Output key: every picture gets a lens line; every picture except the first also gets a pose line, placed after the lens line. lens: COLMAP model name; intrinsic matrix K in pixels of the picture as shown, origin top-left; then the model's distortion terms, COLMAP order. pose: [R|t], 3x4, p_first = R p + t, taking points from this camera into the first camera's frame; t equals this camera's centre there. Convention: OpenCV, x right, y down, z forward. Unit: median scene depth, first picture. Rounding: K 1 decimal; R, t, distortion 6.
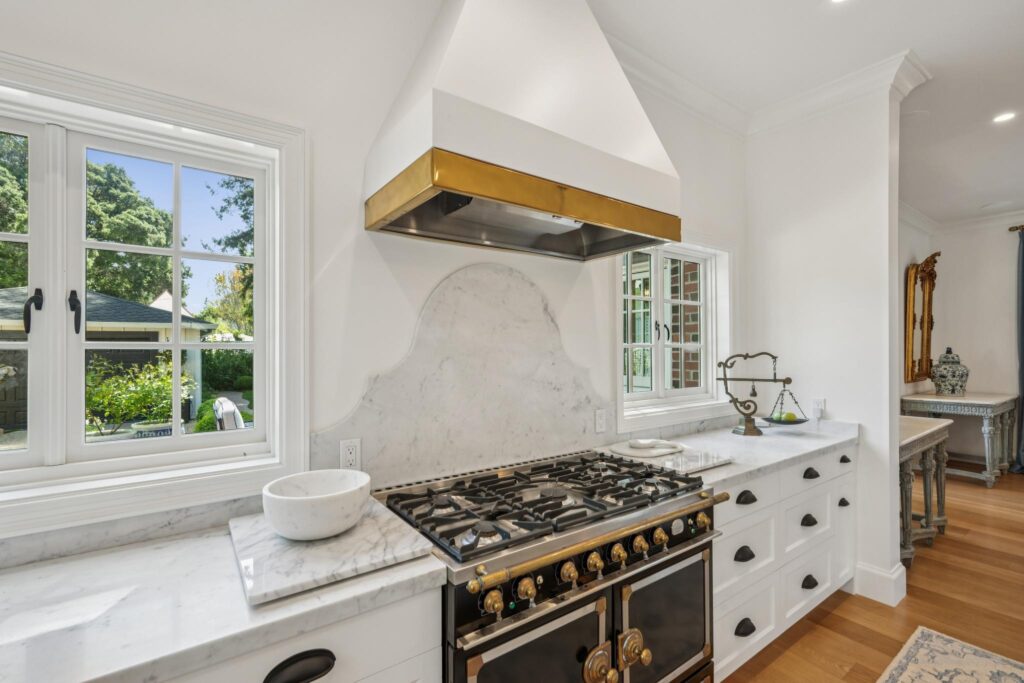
lens RADIAL K [[453.5, 0, 506.4], [0, 453.5, 343.1], [0, 0, 1]] dist [0.011740, -0.000029]
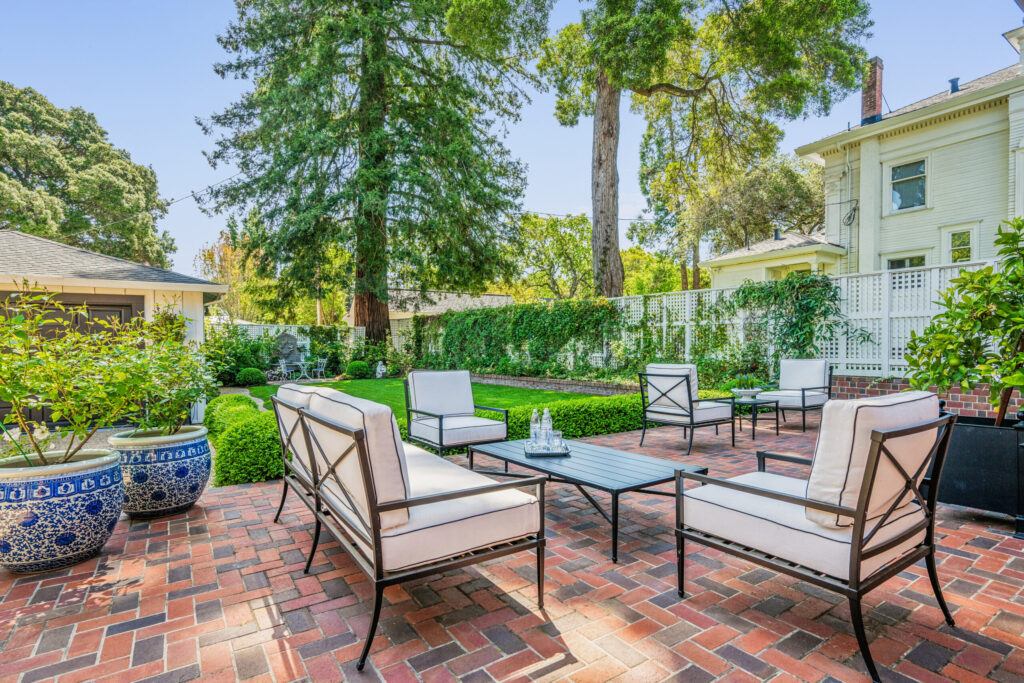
lens RADIAL K [[522.0, 0, 516.5], [0, 522.0, 349.4], [0, 0, 1]] dist [0.002863, 0.000415]
pose [[0.999750, 0.000503, -0.022366, -0.068885], [0.000063, 0.999680, 0.025284, 0.012967], [0.022371, -0.025279, 0.999430, 0.084005]]
